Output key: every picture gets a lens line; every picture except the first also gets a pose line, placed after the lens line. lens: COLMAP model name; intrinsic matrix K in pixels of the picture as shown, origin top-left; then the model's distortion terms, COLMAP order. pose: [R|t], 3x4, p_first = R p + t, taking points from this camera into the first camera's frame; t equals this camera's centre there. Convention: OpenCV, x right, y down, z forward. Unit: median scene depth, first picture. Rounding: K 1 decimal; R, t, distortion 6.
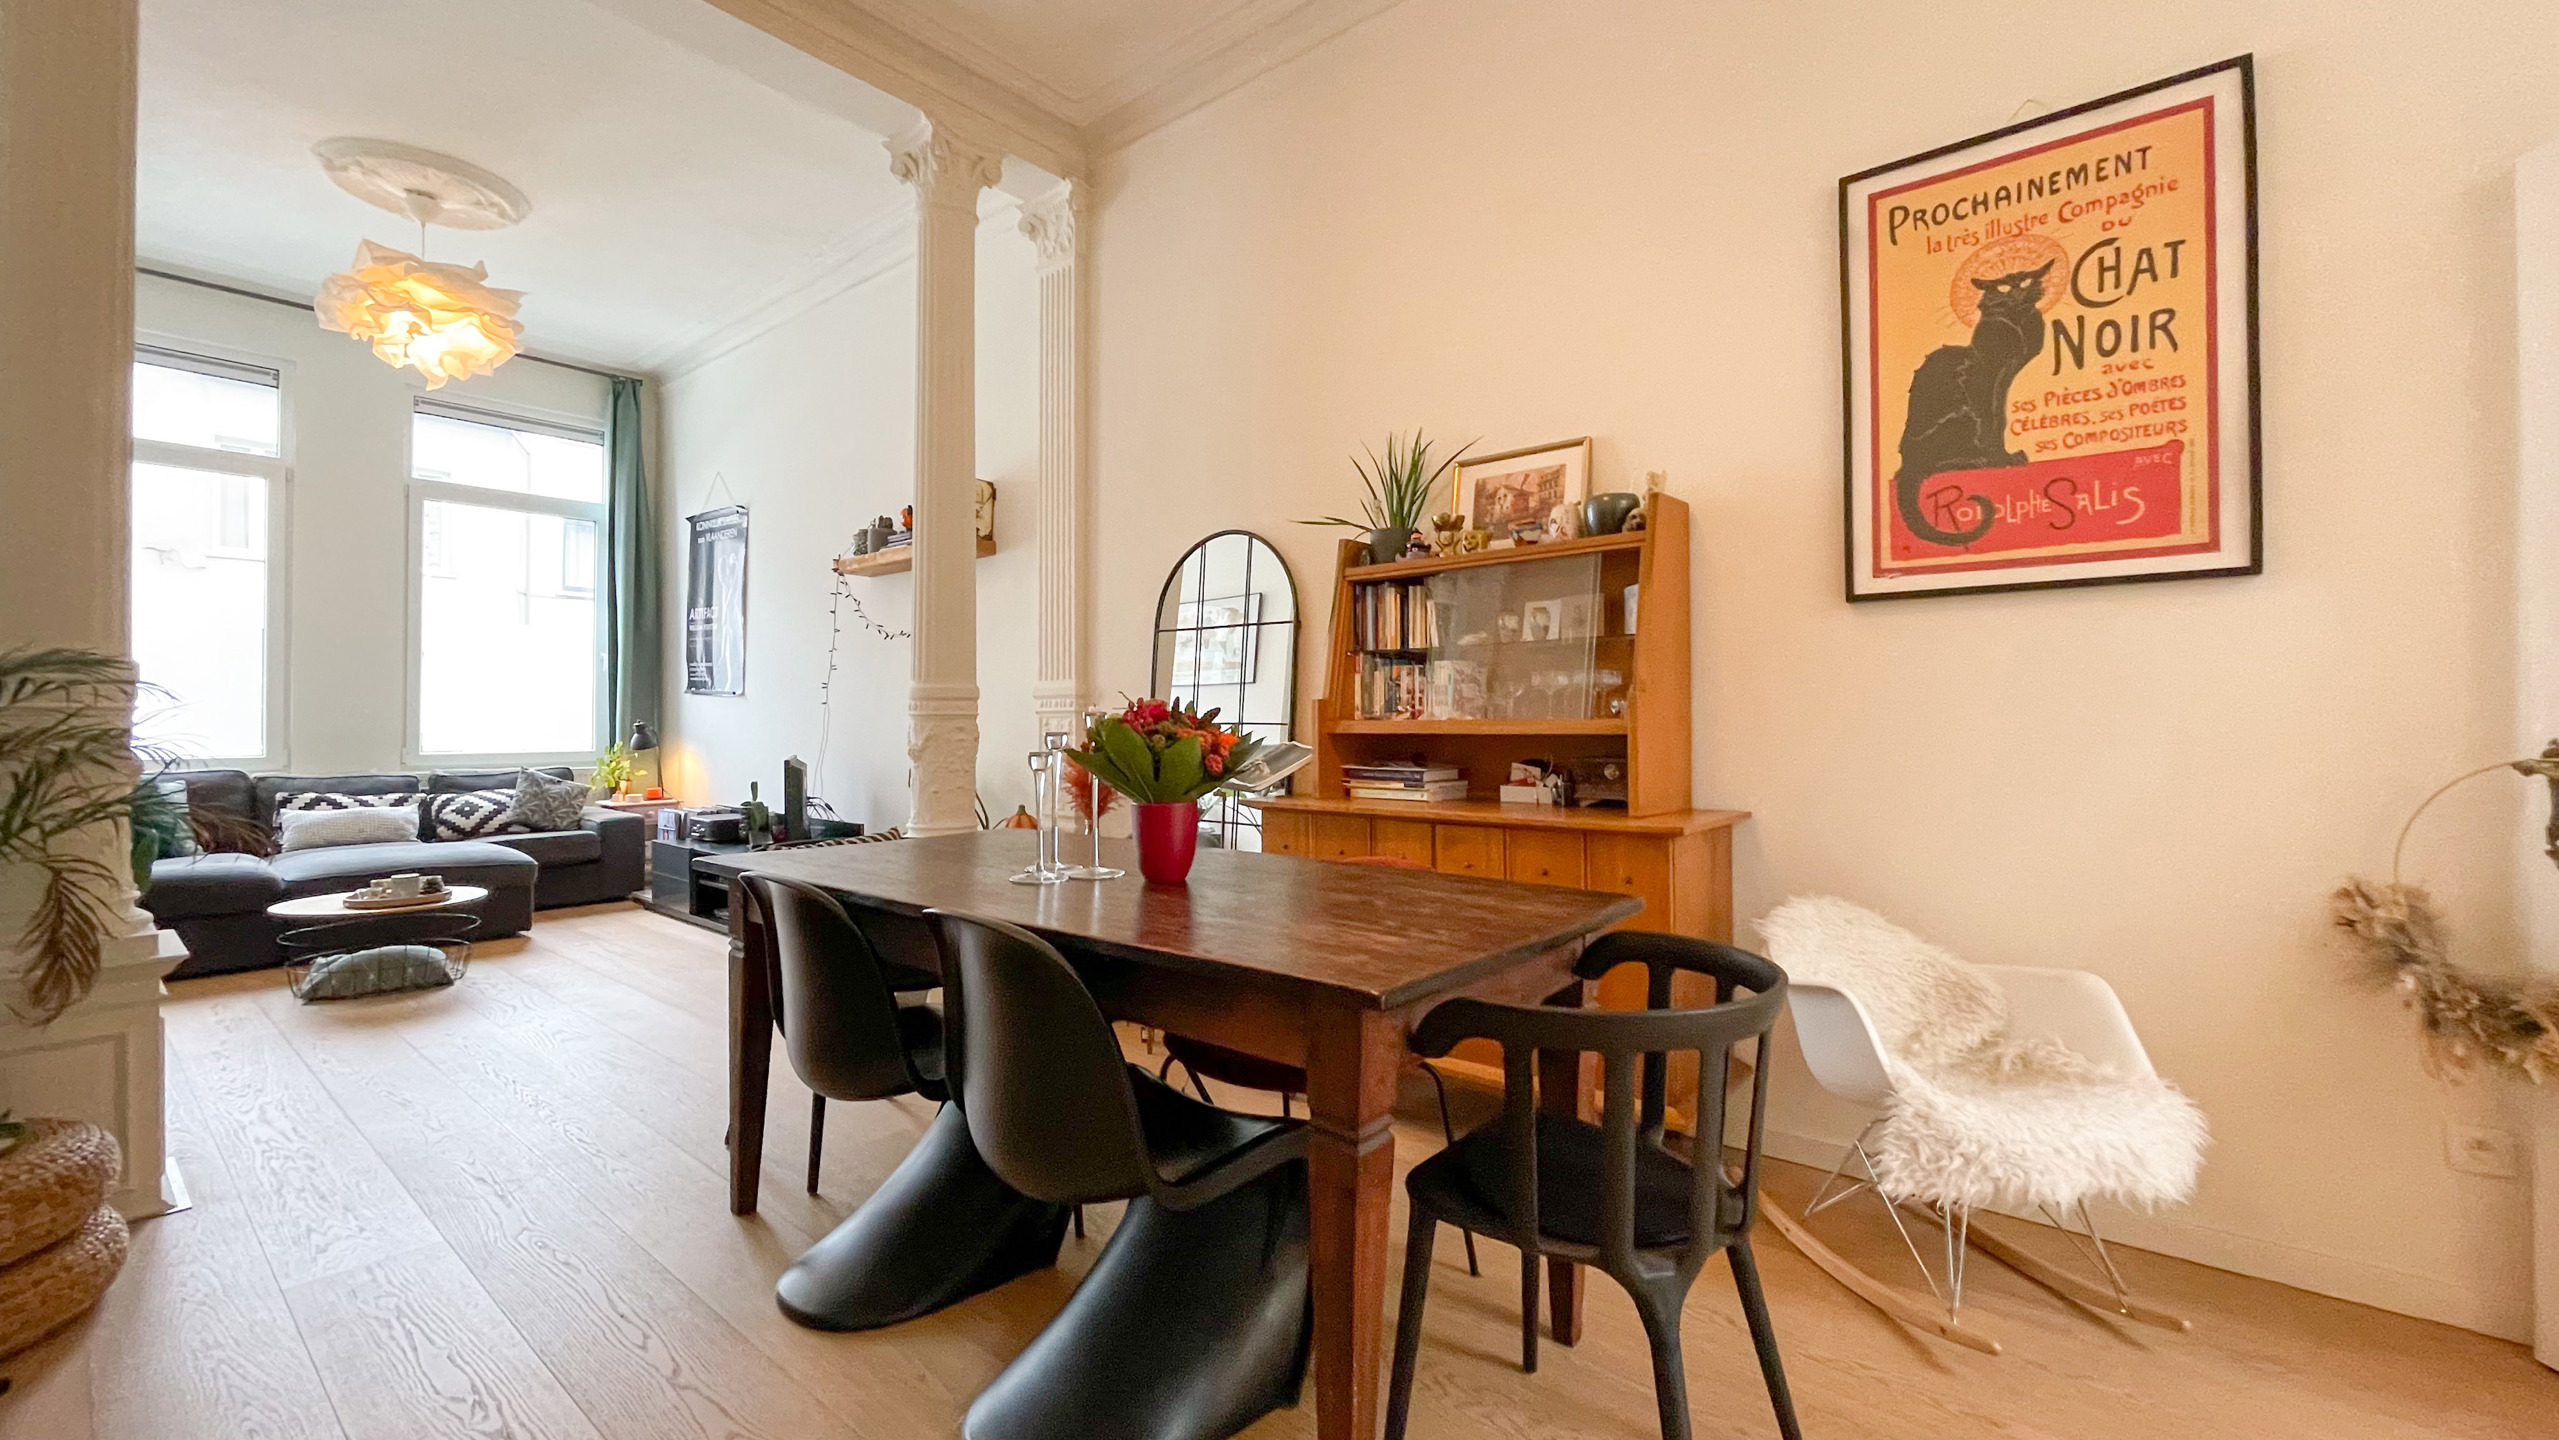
lens RADIAL K [[1035.8, 0, 1281.0], [0, 1035.8, 711.0], [0, 0, 1]] dist [-0.000716, -0.000159]
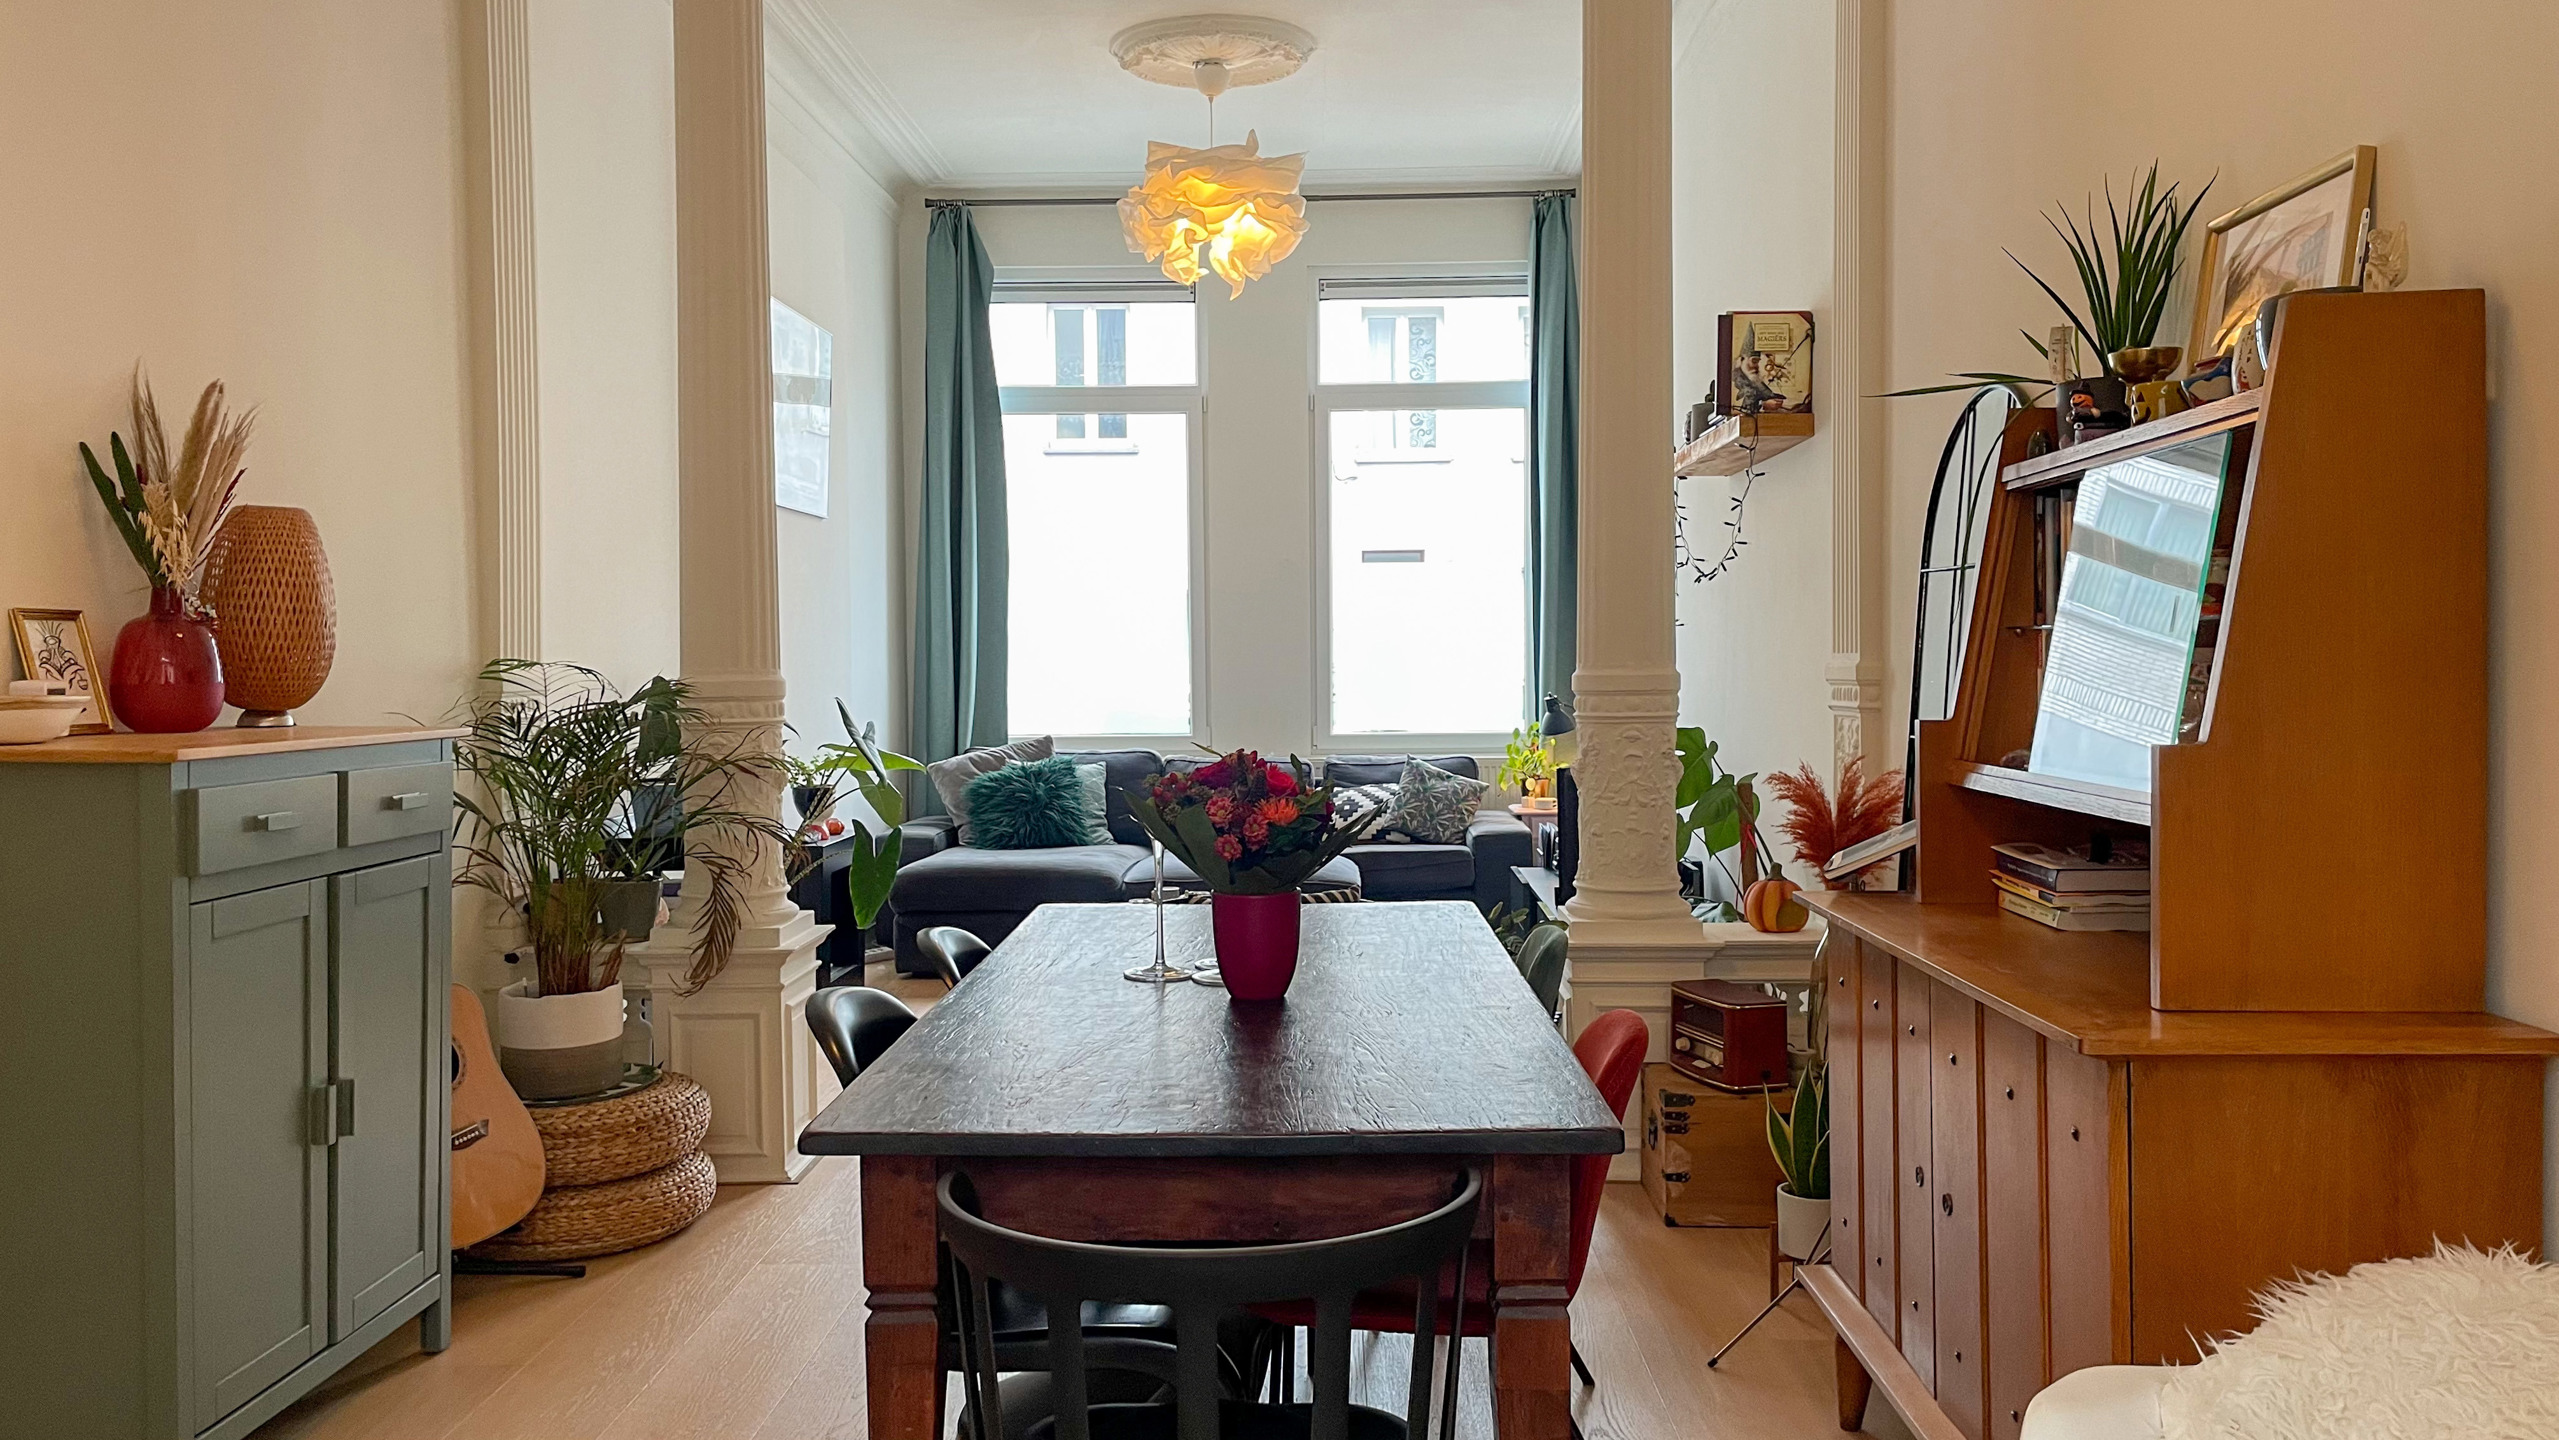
lens RADIAL K [[1929.2, 0, 1274.7], [0, 1929.2, 723.0], [0, 0, 1]] dist [0.036463, 0.000844]
pose [[0.616879, 0.021642, -0.786761, 0.336764], [0.017477, 0.998999, 0.041183, -0.031577], [0.786864, -0.039155, 0.615883, 0.061574]]
